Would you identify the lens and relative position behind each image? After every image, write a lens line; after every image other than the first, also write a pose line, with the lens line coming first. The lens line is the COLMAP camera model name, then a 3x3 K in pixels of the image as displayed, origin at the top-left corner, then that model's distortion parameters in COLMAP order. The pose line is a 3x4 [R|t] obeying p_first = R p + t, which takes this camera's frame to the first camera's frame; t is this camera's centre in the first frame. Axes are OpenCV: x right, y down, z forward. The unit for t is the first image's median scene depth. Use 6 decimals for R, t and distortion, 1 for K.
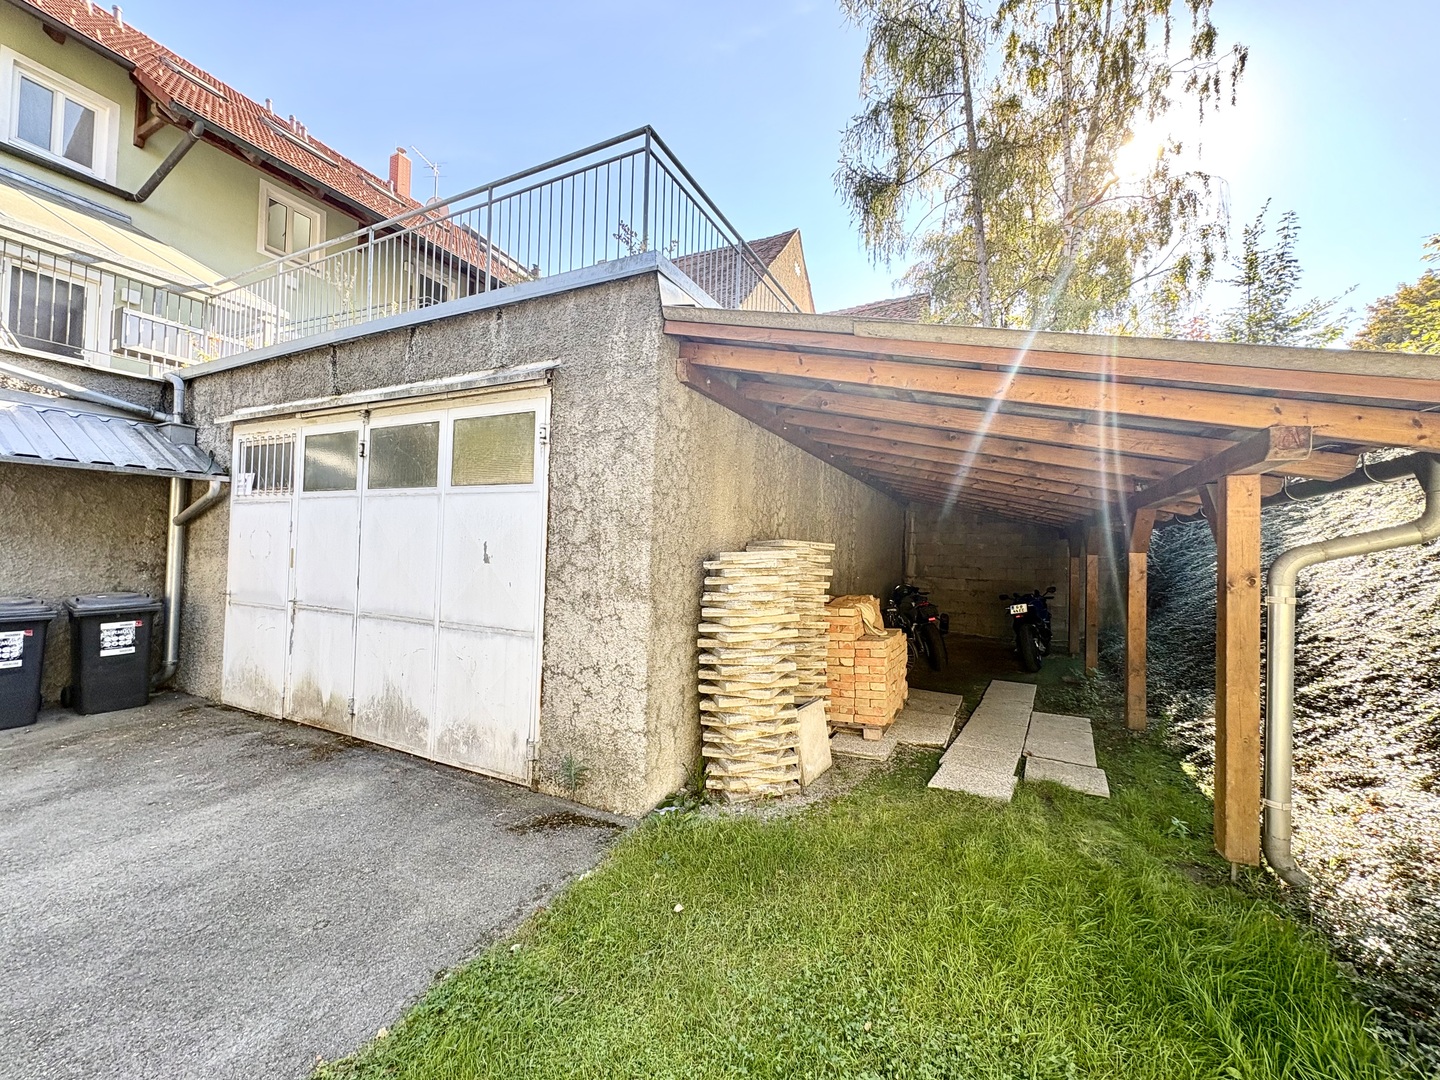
lens RADIAL K [[573.1, 0, 720.0], [0, 573.1, 540.0], [0, 0, 1]] dist [0.001079, 0.000115]
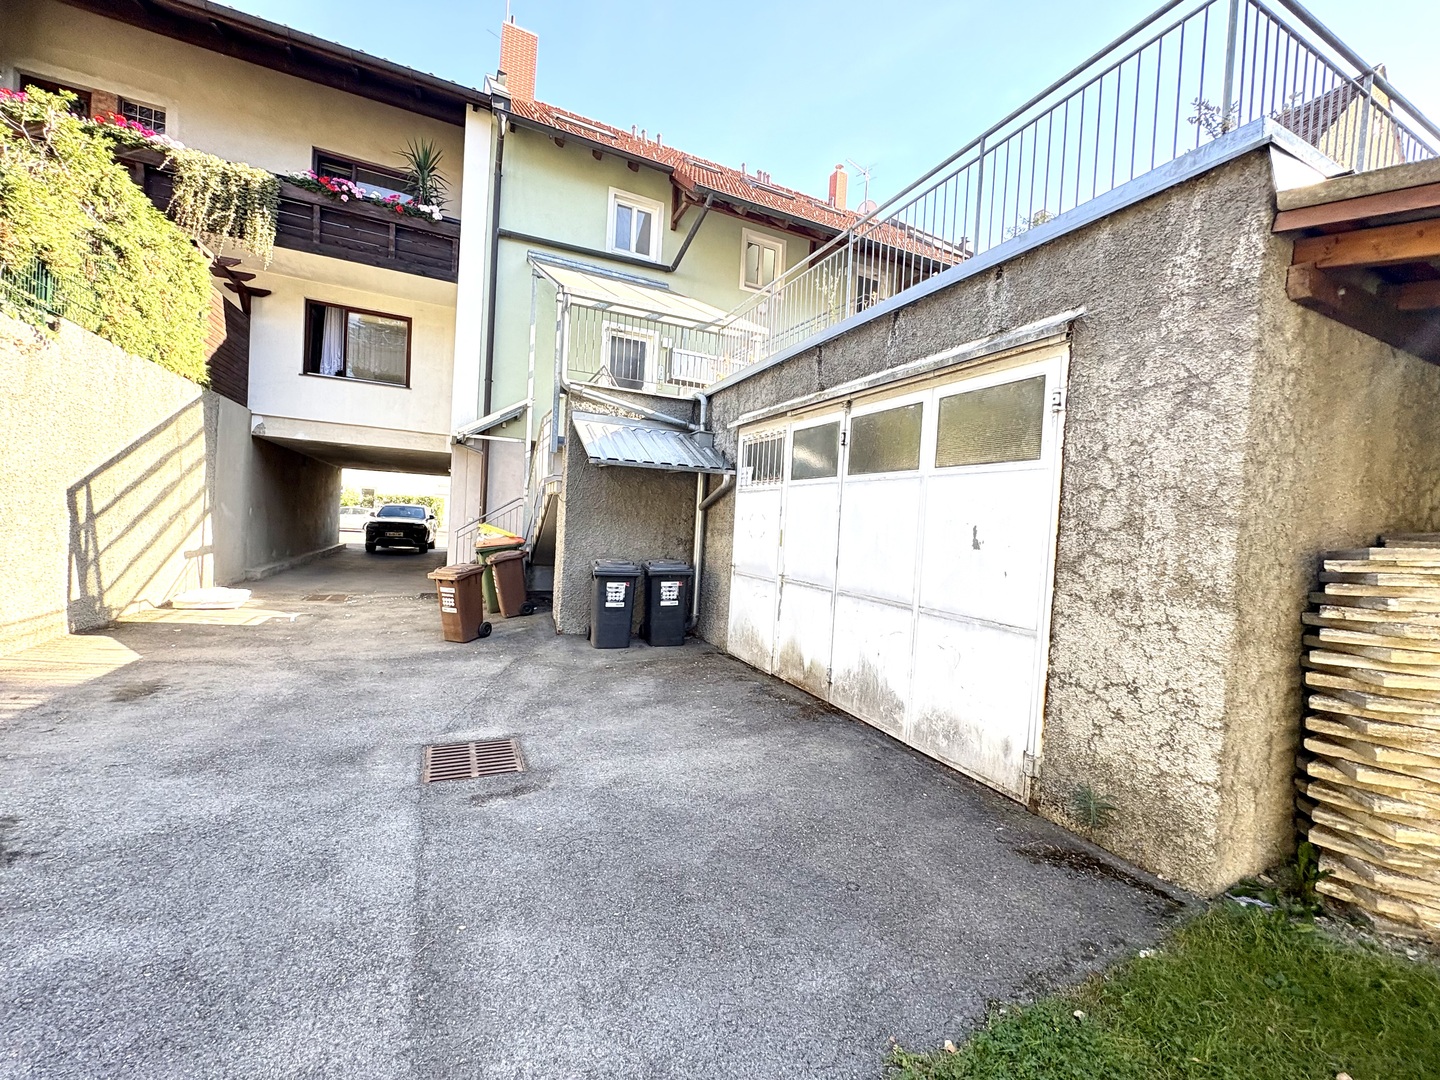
lens RADIAL K [[573.1, 0, 720.0], [0, 573.1, 540.0], [0, 0, 1]] dist [0.001079, 0.000115]
pose [[0.782706, 0.032340, -0.621551, -0.164778], [-0.020452, 0.999446, 0.026246, 0.010246], [0.622055, -0.007831, 0.782934, 0.022525]]
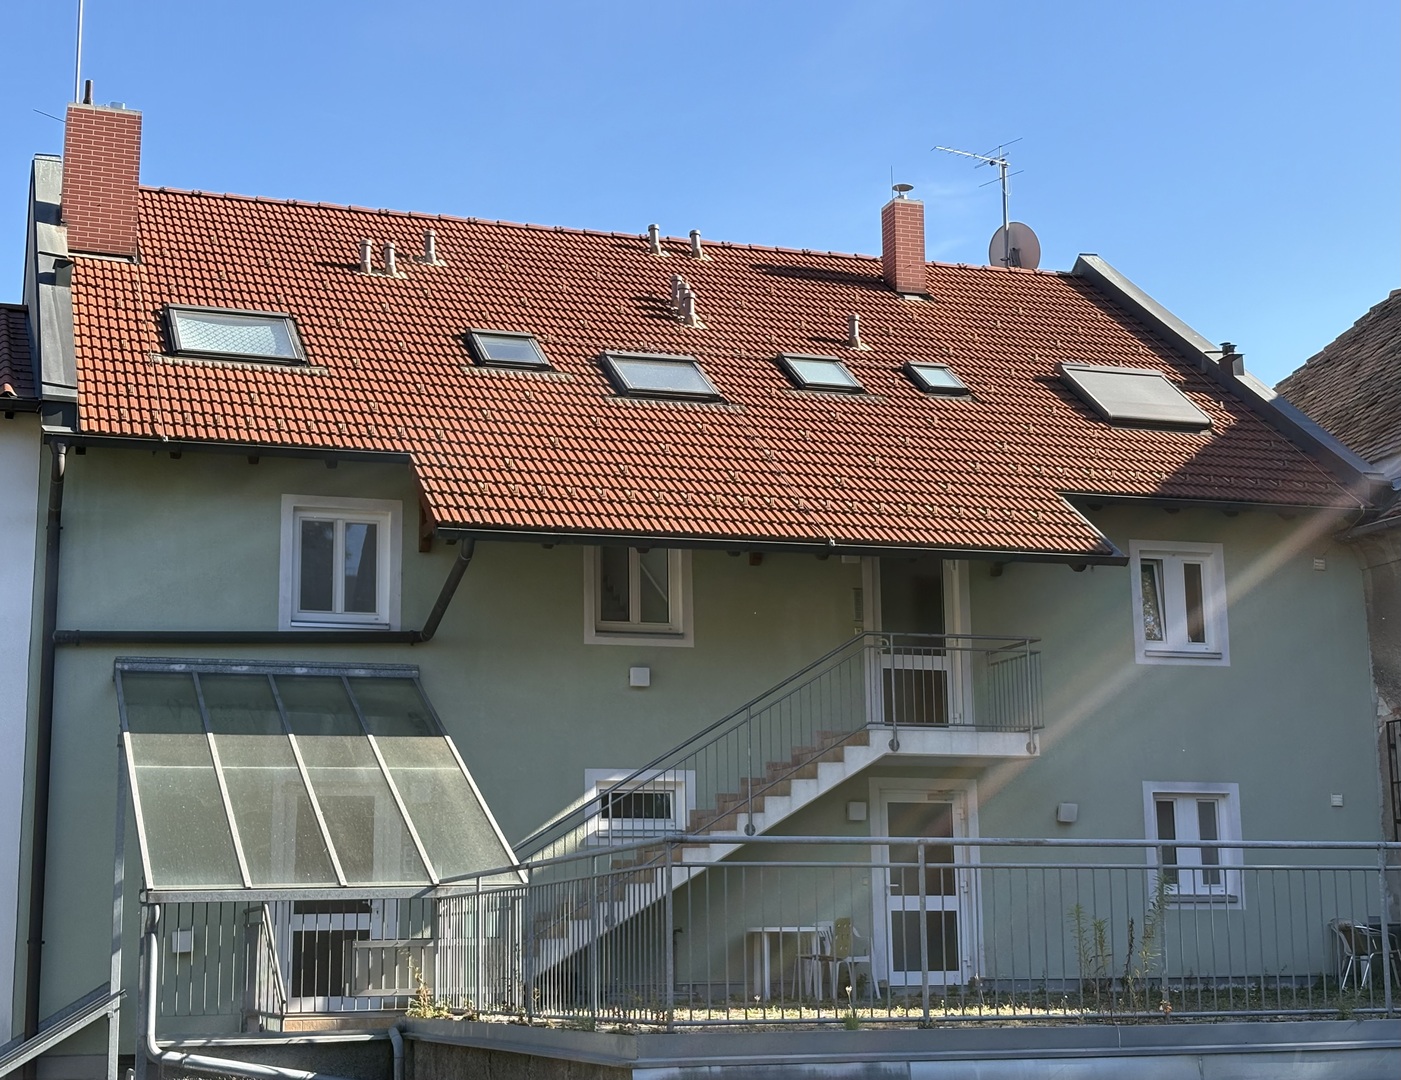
lens RADIAL K [[2229.4, 0, 700.5], [0, 2229.4, 540.0], [0, 0, 1]] dist [0.291863, -1.253509]
pose [[0.706818, -0.161704, -0.688665, 2.144204], [0.044406, 0.981745, -0.184946, -0.551135], [0.706000, 0.100142, 0.701096, -1.223627]]
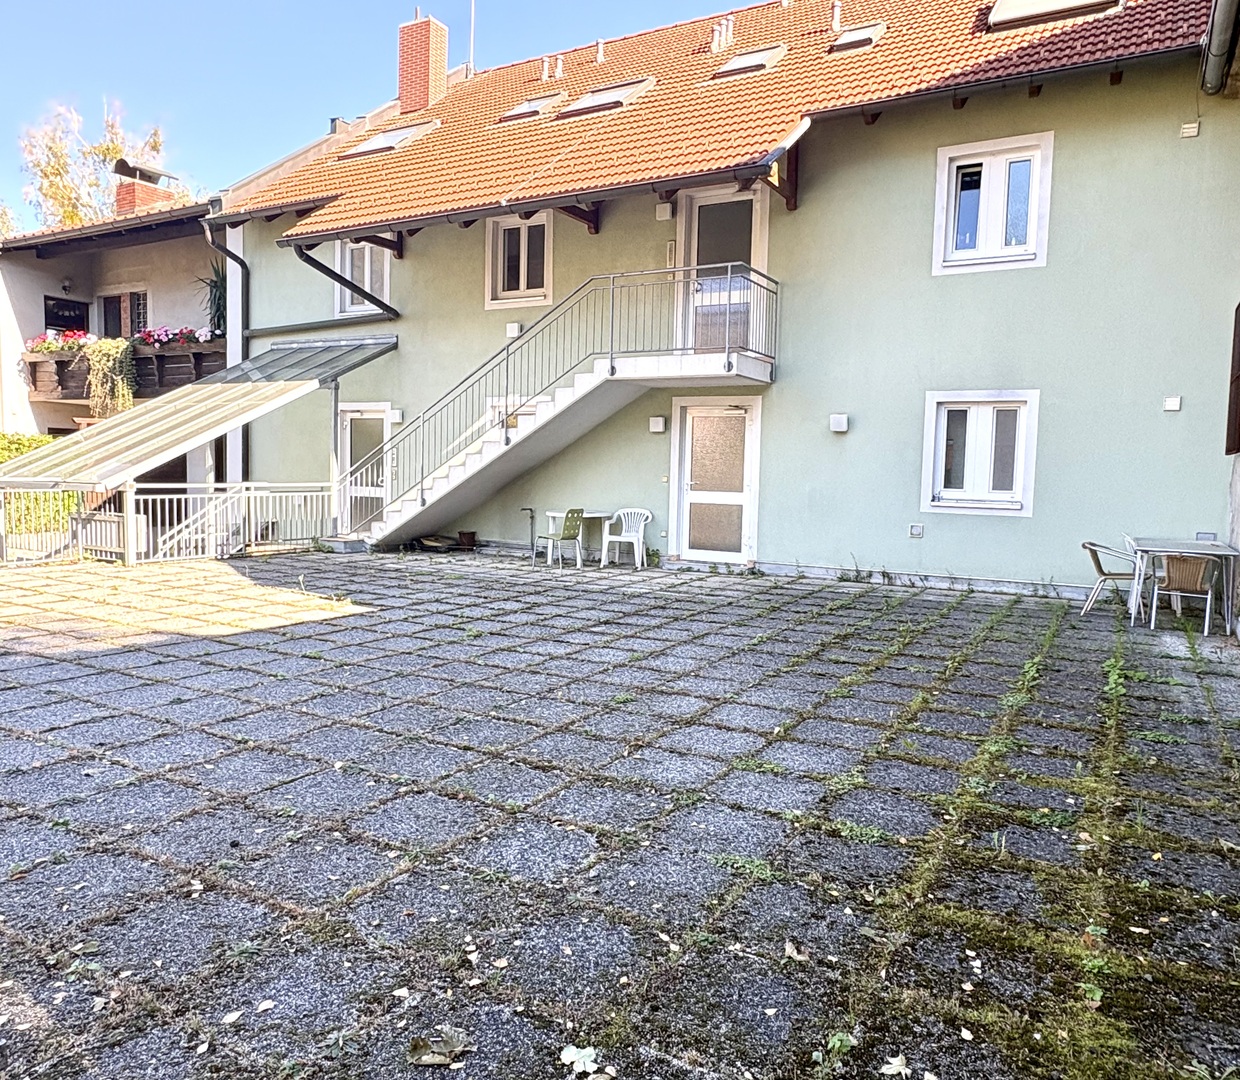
lens RADIAL K [[924.5, 0, 620.0], [0, 924.5, 540.0], [0, 0, 1]] dist [-0.000530, 0.000730]
pose [[-0.064902, 0.048973, -0.996689, 1.308897], [-0.008277, 0.998734, 0.049612, -0.697315], [0.997857, 0.011470, -0.064415, 3.519315]]
